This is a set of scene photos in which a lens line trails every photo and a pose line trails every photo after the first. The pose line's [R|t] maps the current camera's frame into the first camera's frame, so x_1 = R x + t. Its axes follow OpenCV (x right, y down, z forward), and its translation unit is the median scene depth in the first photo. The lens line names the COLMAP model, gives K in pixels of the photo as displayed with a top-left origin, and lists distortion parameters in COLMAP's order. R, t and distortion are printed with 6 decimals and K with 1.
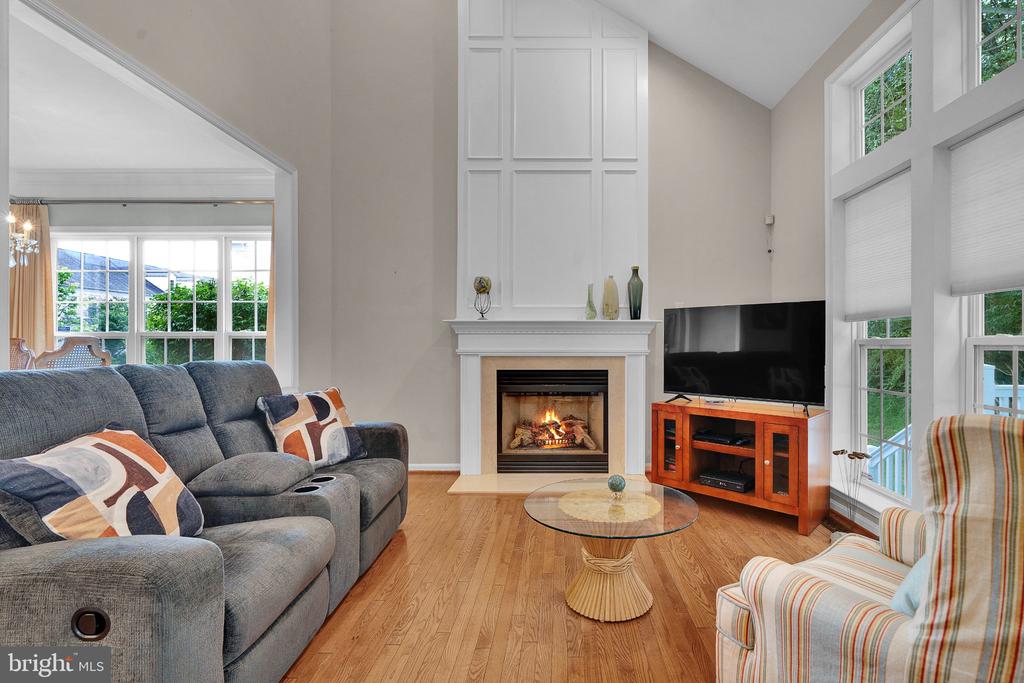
lens RADIAL K [[467.7, 0, 549.4], [0, 467.7, 338.0], [0, 0, 1]] dist [0.001745, 0.000010]
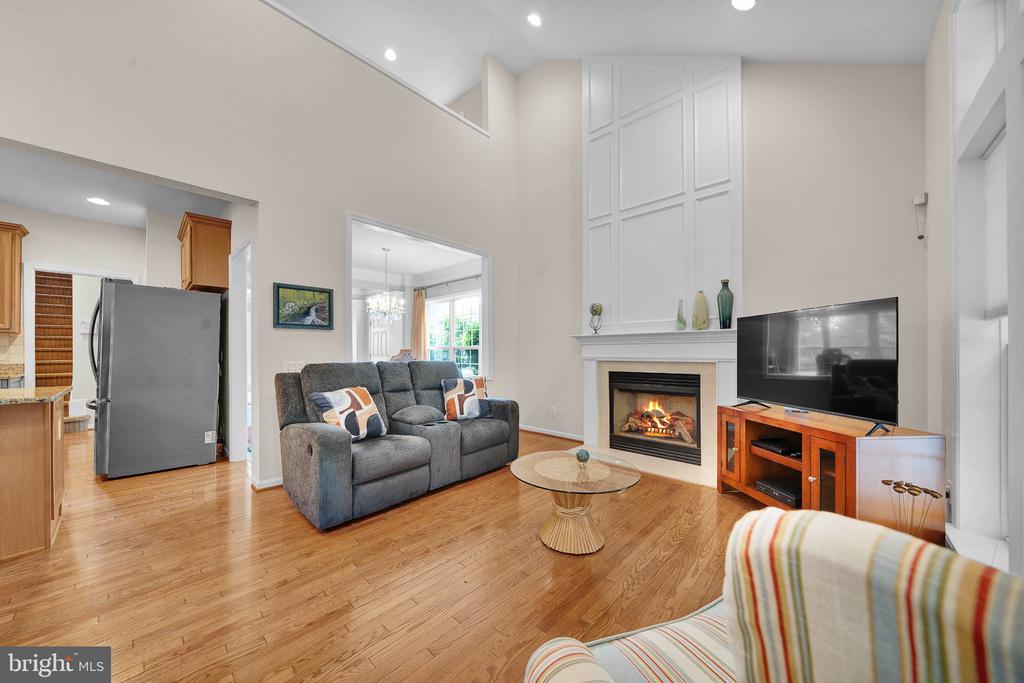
lens RADIAL K [[356.7, 0, 520.8], [0, 356.7, 346.5], [0, 0, 1]] dist [0.000384, -0.000113]
pose [[0.736736, -0.014338, -0.676029, 0.404745], [0.011881, 0.999895, -0.008259, 0.002916], [0.676076, -0.001947, 0.736829, 0.074184]]
